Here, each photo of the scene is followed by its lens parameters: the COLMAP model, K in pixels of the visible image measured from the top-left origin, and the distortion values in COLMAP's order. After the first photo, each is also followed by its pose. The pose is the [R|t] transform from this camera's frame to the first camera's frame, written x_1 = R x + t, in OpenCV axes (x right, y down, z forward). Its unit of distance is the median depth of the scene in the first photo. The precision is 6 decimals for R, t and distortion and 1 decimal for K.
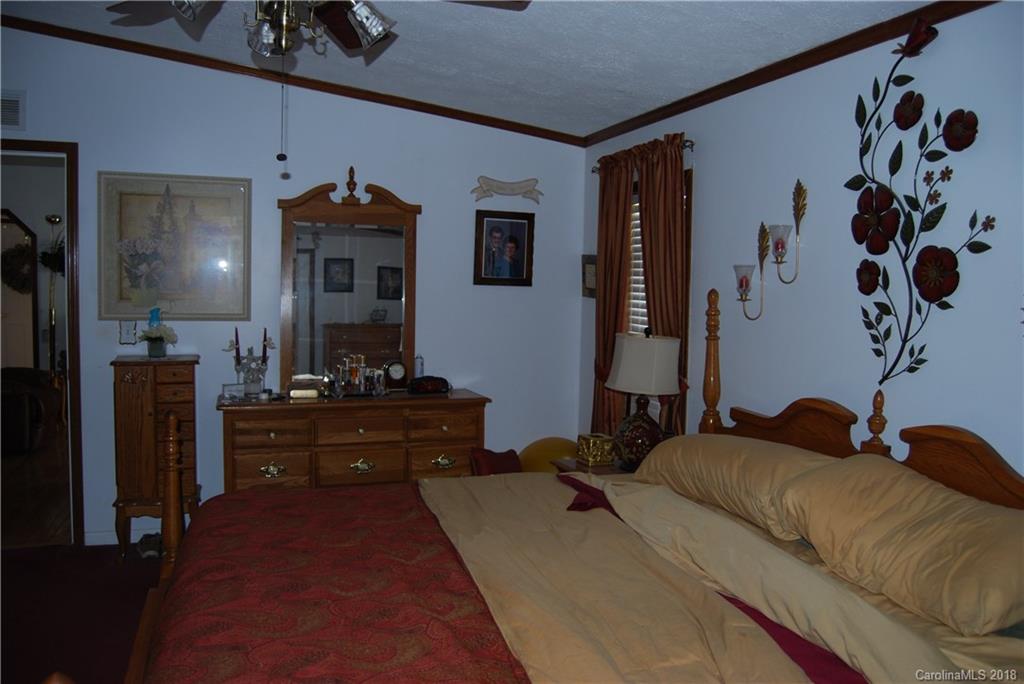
lens RADIAL K [[804.6, 0, 512.0], [0, 804.6, 342.0], [0, 0, 1]] dist [-0.085496, 0.007685]
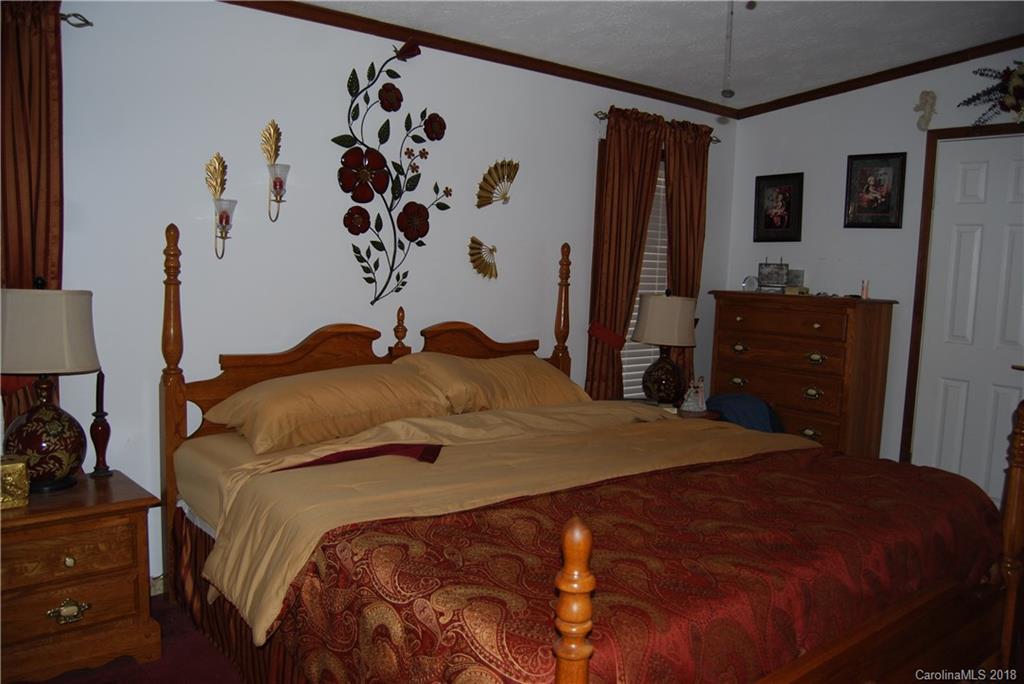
lens RADIAL K [[804.6, 0, 512.0], [0, 804.6, 342.0], [0, 0, 1]] dist [-0.085496, 0.007685]
pose [[-0.349971, -0.138376, 0.926484, -0.889671], [0.018408, 0.987823, 0.154491, -0.089349], [-0.936580, 0.071122, -0.343162, 1.304644]]
